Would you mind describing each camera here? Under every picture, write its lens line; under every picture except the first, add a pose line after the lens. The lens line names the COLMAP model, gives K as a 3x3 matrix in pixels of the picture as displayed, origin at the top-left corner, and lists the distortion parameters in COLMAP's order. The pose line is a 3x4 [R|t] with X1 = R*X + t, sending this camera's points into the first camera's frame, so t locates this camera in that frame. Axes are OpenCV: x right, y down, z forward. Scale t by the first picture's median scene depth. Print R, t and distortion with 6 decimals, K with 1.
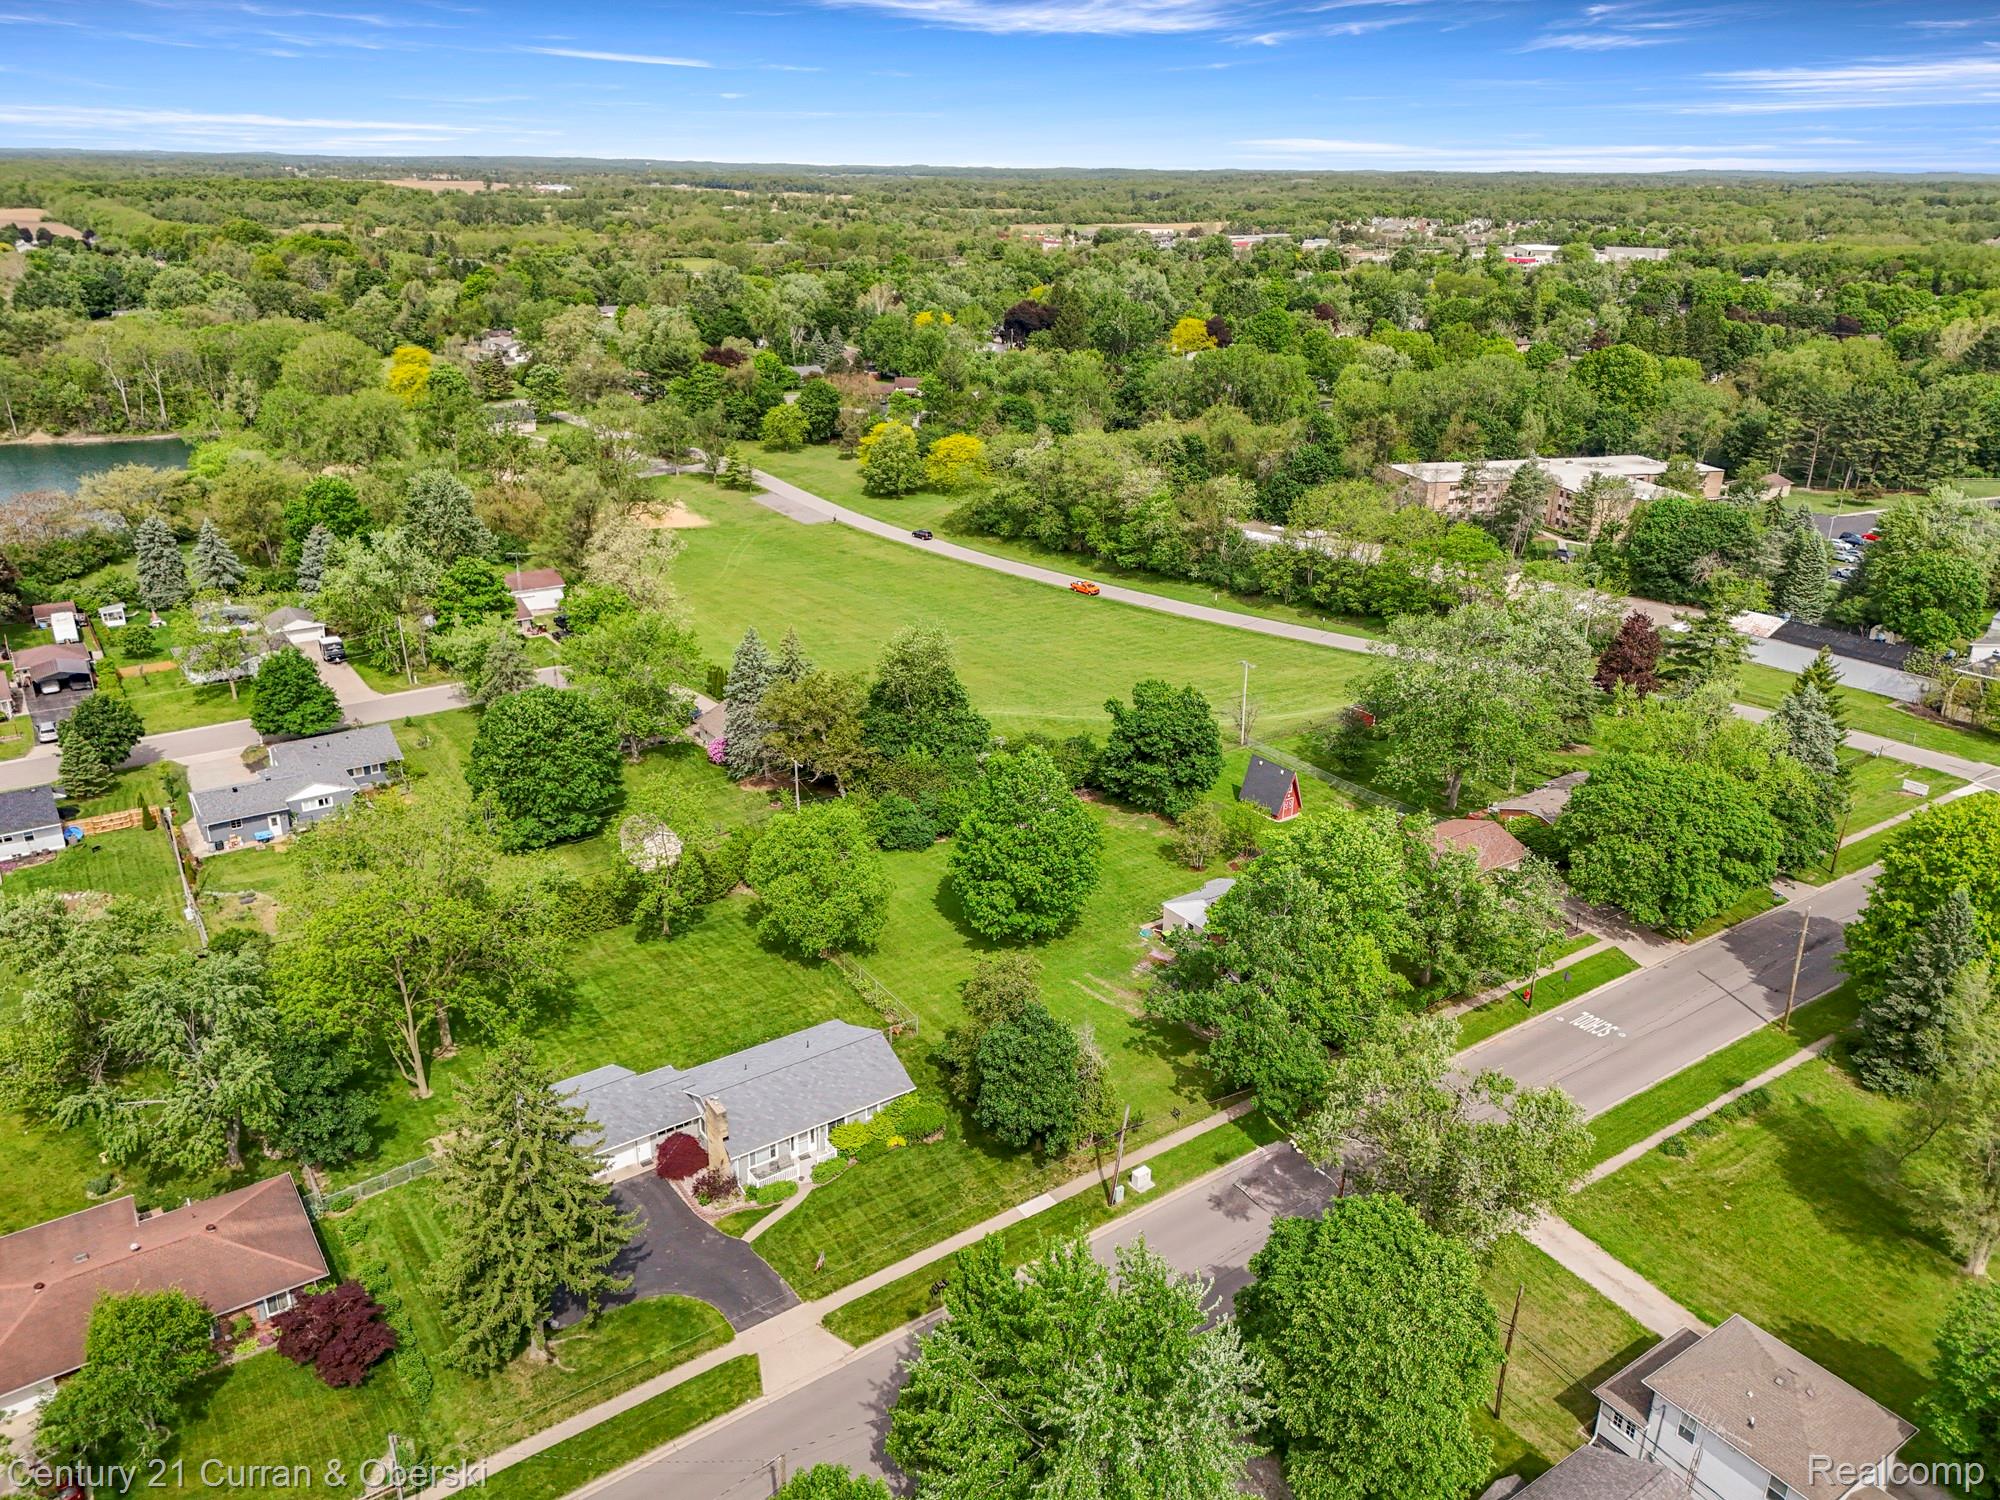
lens RADIAL K [[1465.6, 0, 993.1], [0, 1465.6, 745.7], [0, 0, 1]] dist [0.057252, -0.038933]
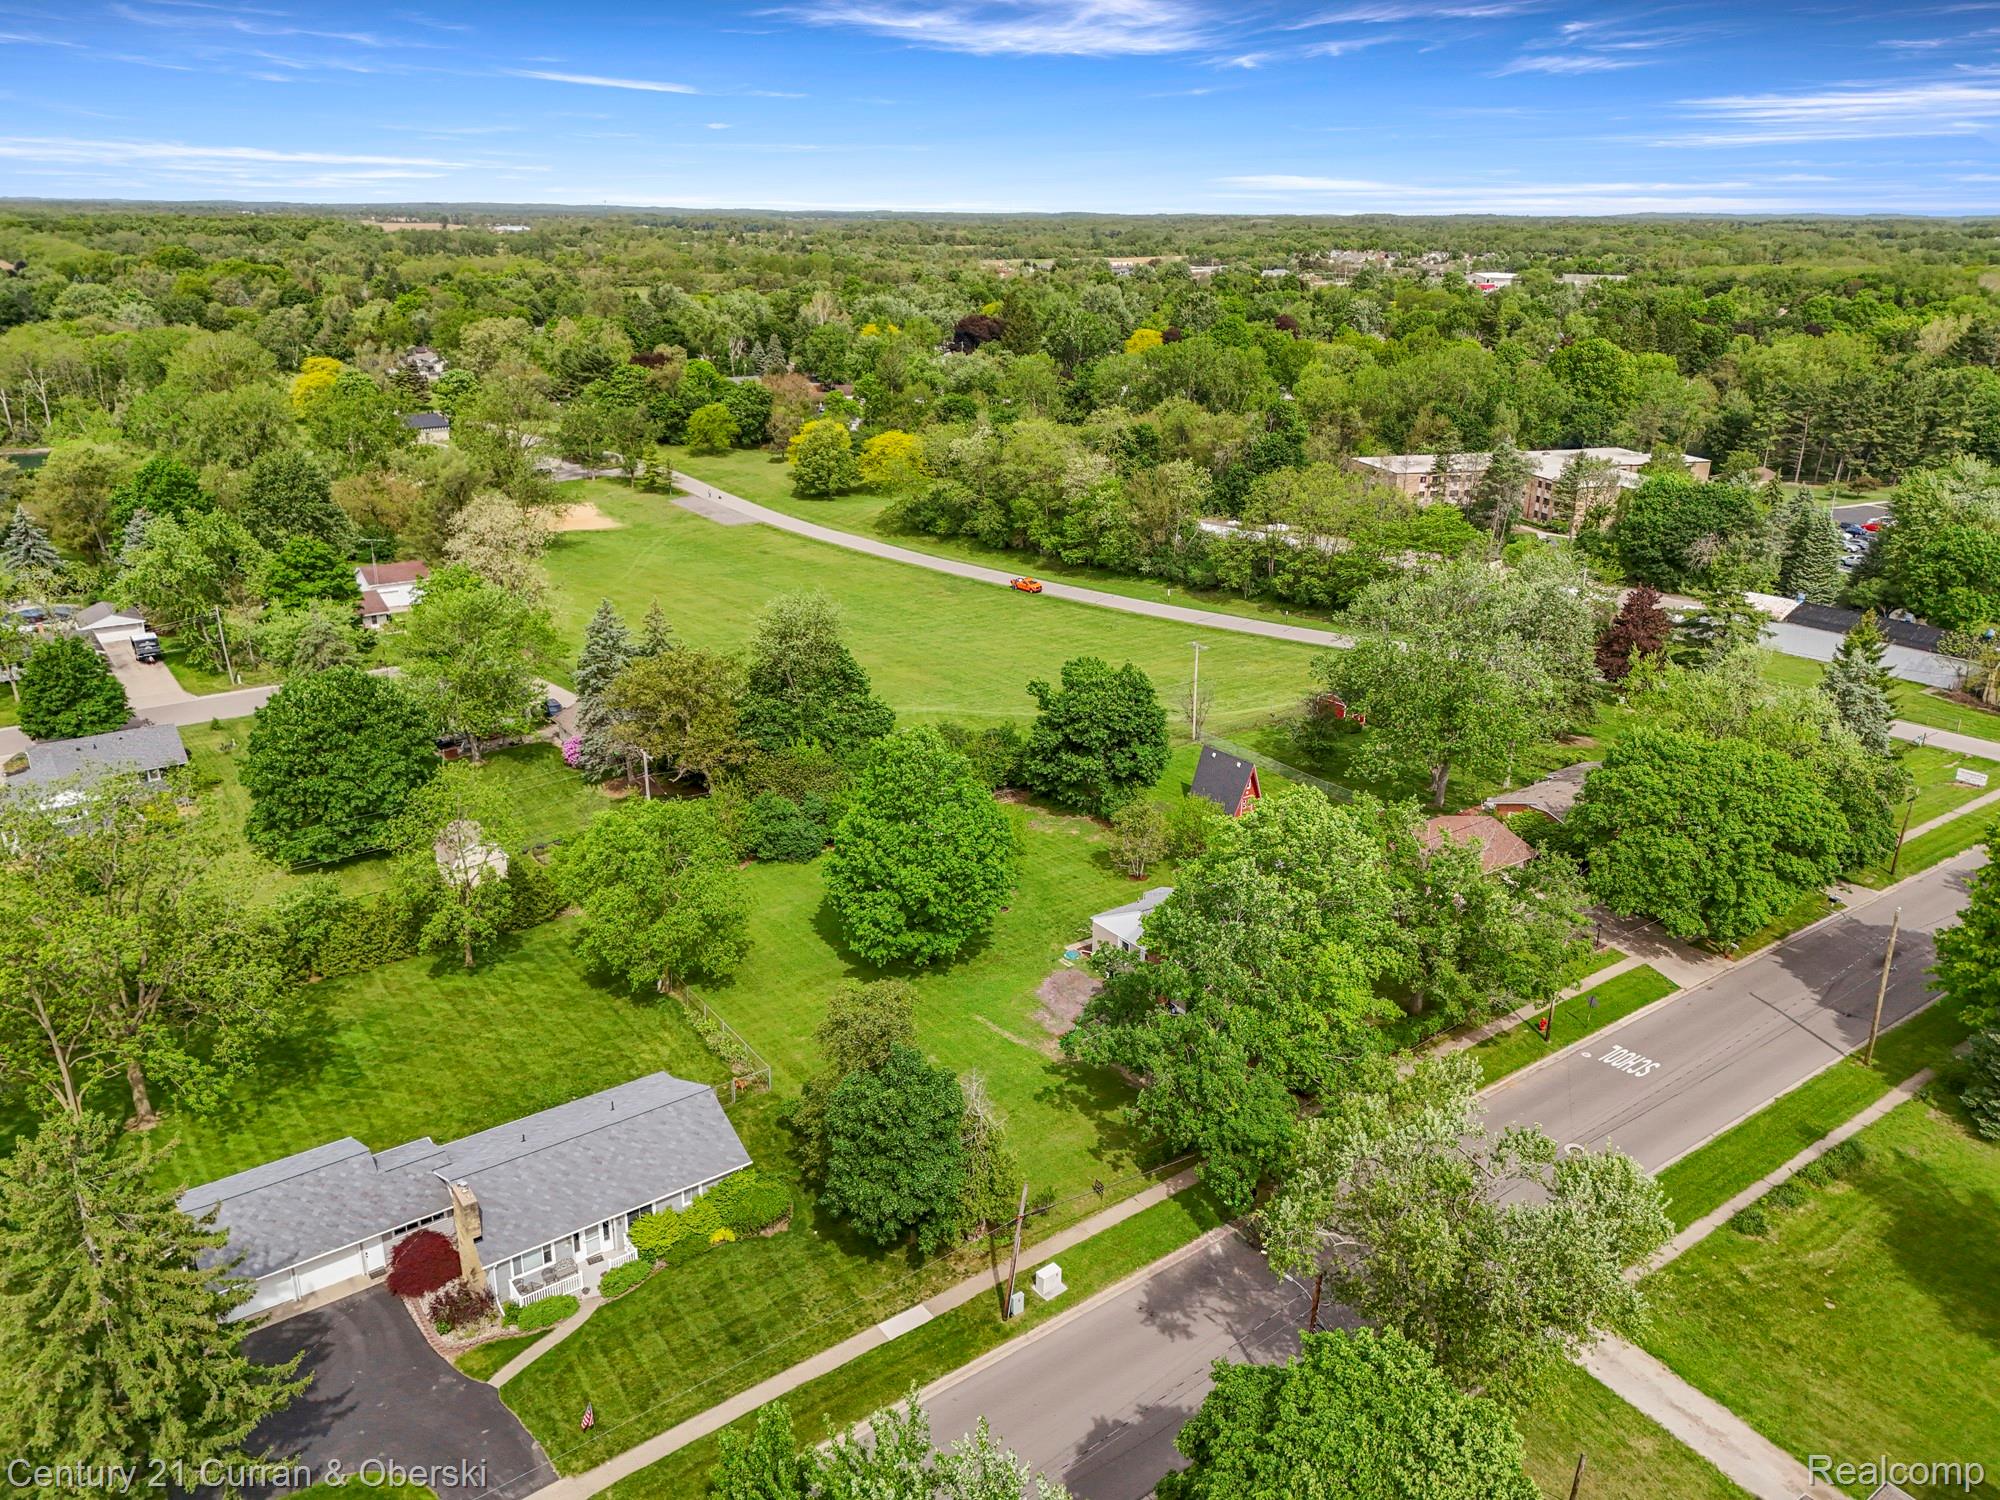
lens RADIAL K [[1465.6, 0, 995.1], [0, 1465.6, 741.8], [0, 0, 1]] dist [0.057252, -0.038933]
pose [[0.999705, -0.010788, 0.021750, 0.038893], [0.011436, 0.999487, -0.029913, 0.028577], [-0.021416, 0.030153, 0.999316, 0.160310]]
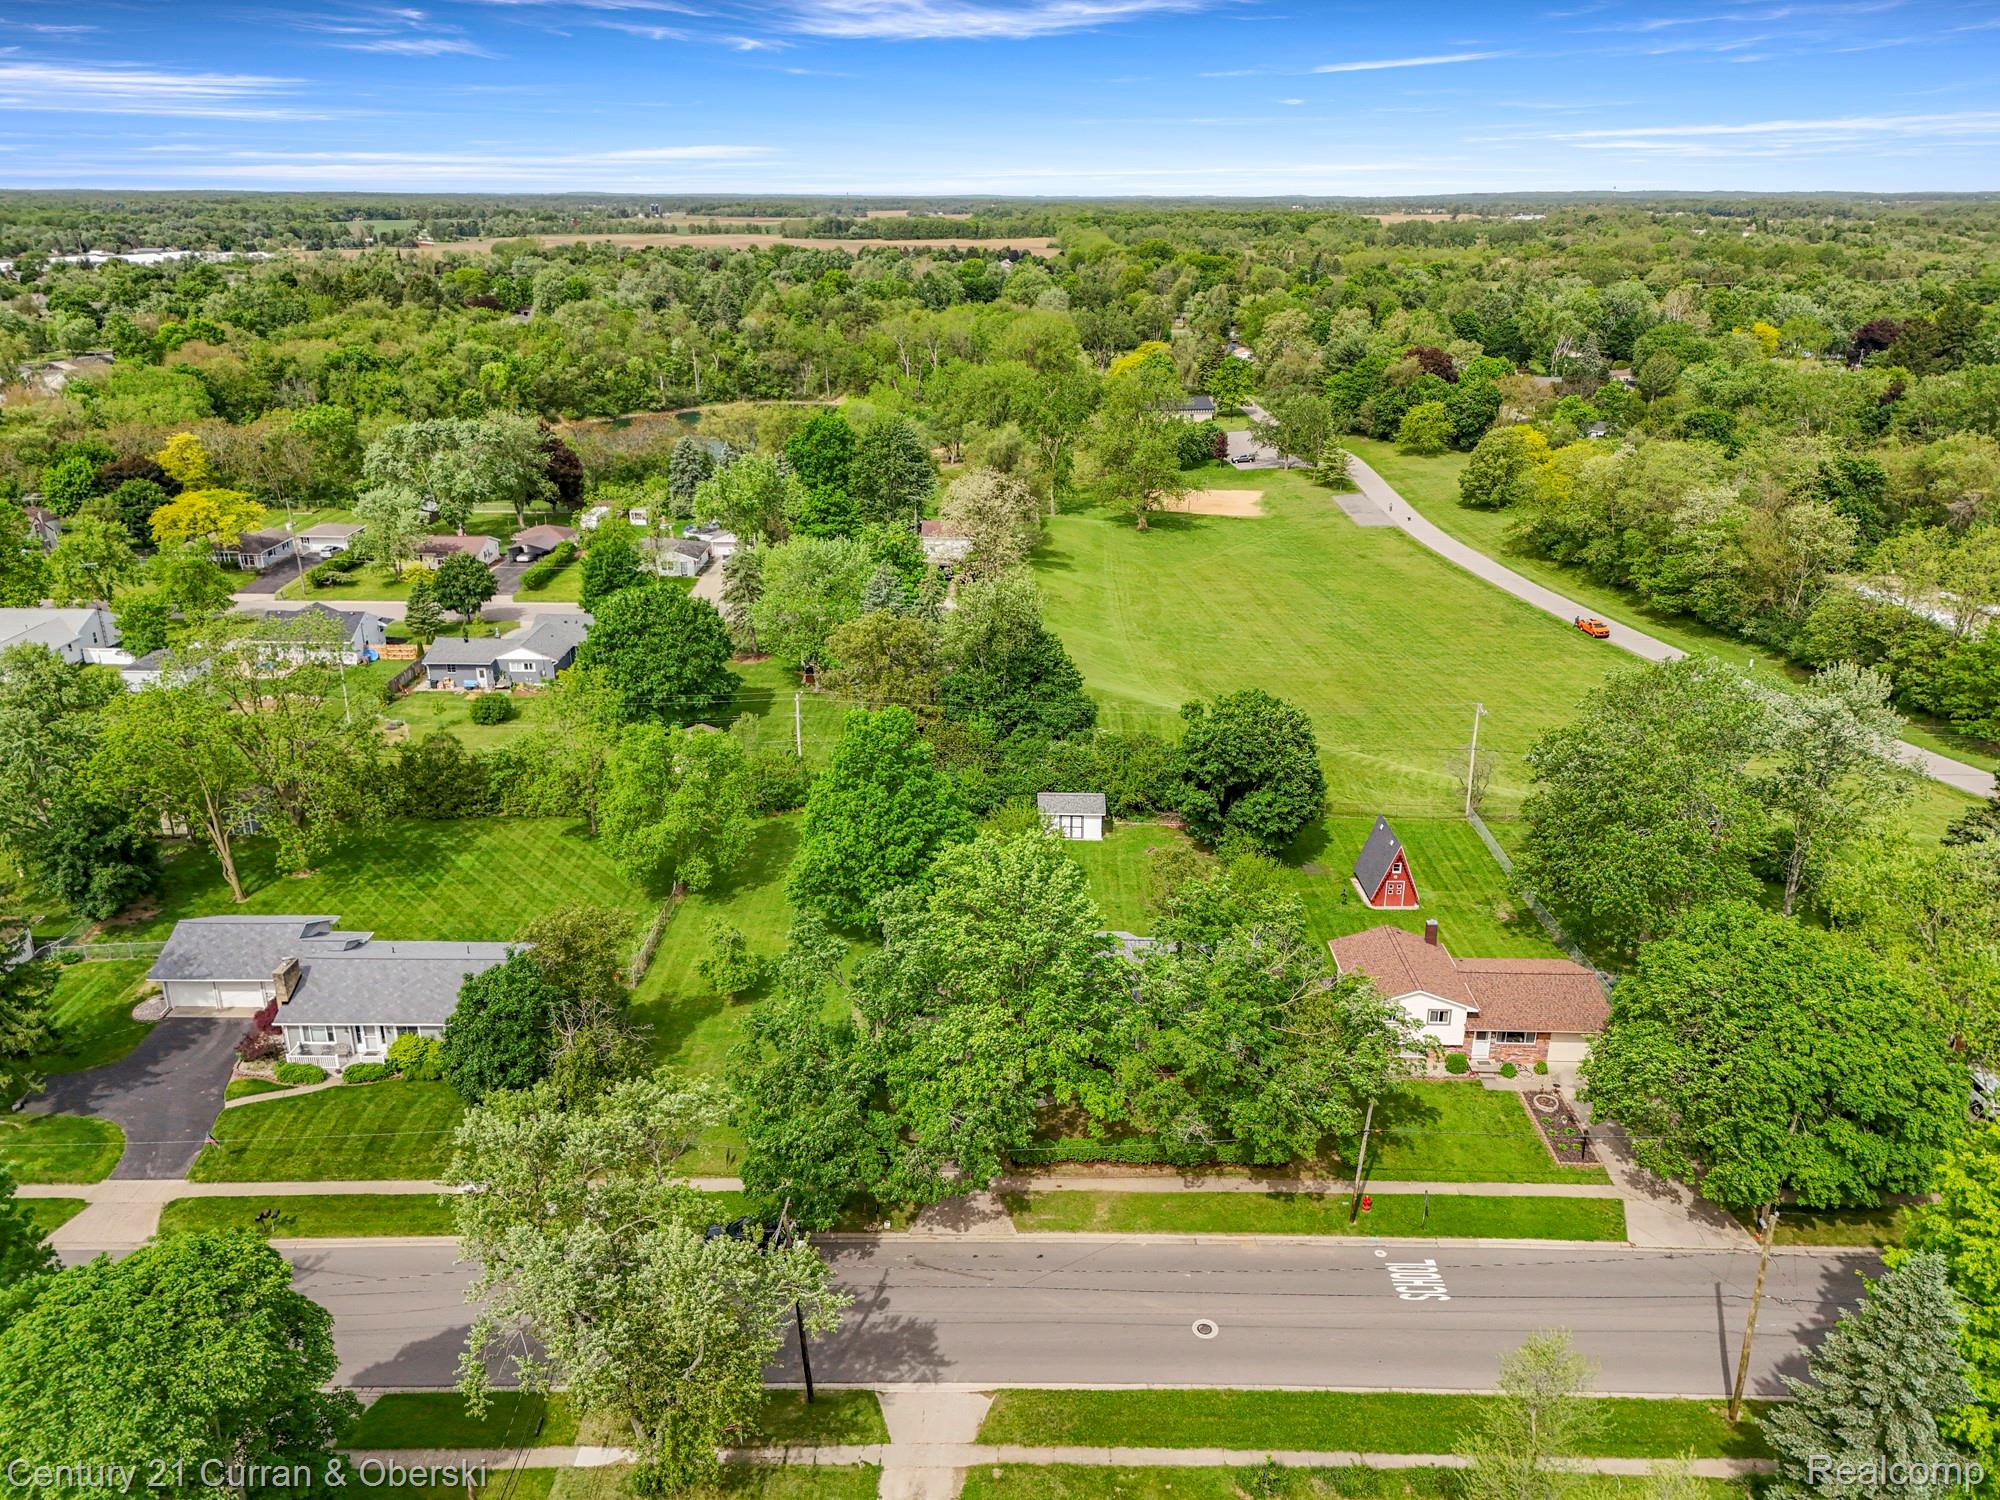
lens RADIAL K [[1465.6, 0, 996.2], [0, 1465.6, 770.8], [0, 0, 1]] dist [0.057252, -0.038933]
pose [[0.814191, 0.200621, -0.544835, 0.431203], [-0.205005, 0.977297, 0.053507, -0.015440], [0.543200, 0.068129, 0.836835, 0.278460]]
